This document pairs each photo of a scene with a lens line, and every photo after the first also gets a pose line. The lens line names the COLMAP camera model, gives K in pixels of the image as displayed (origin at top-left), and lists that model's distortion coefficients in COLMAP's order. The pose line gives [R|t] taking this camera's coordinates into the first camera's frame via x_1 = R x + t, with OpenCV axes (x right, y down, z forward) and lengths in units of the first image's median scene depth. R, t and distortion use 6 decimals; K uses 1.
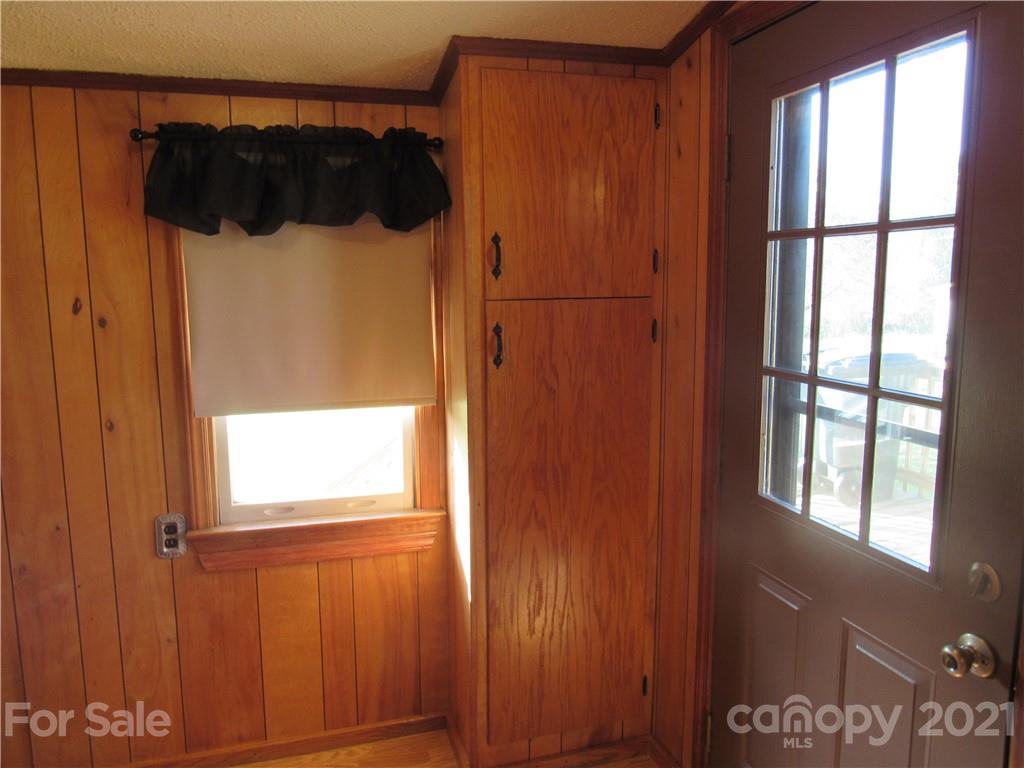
lens RADIAL K [[725.8, 0, 508.8], [0, 725.8, 383.4], [0, 0, 1]] dist [-0.029020, 0.008424]
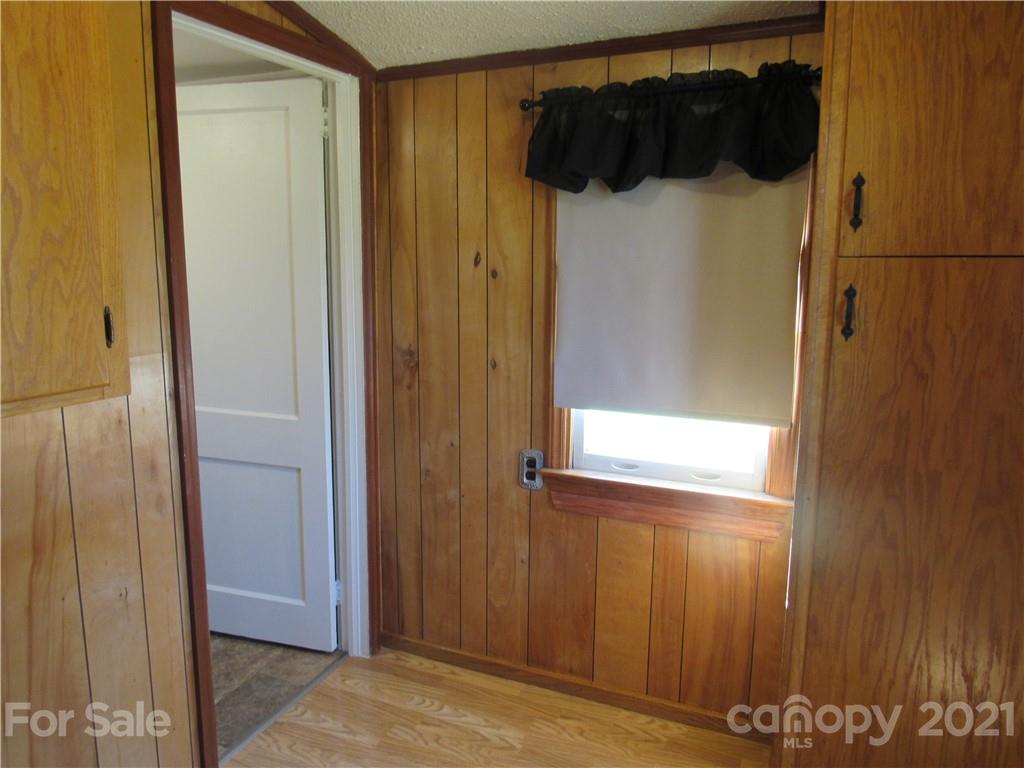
lens RADIAL K [[725.8, 0, 510.0], [0, 725.8, 378.9], [0, 0, 1]] dist [-0.029020, 0.008424]
pose [[0.762364, 0.112956, -0.637215, 0.210848], [-0.097283, 0.993464, 0.059717, 0.010519], [0.639795, 0.016463, 0.768369, 0.124267]]
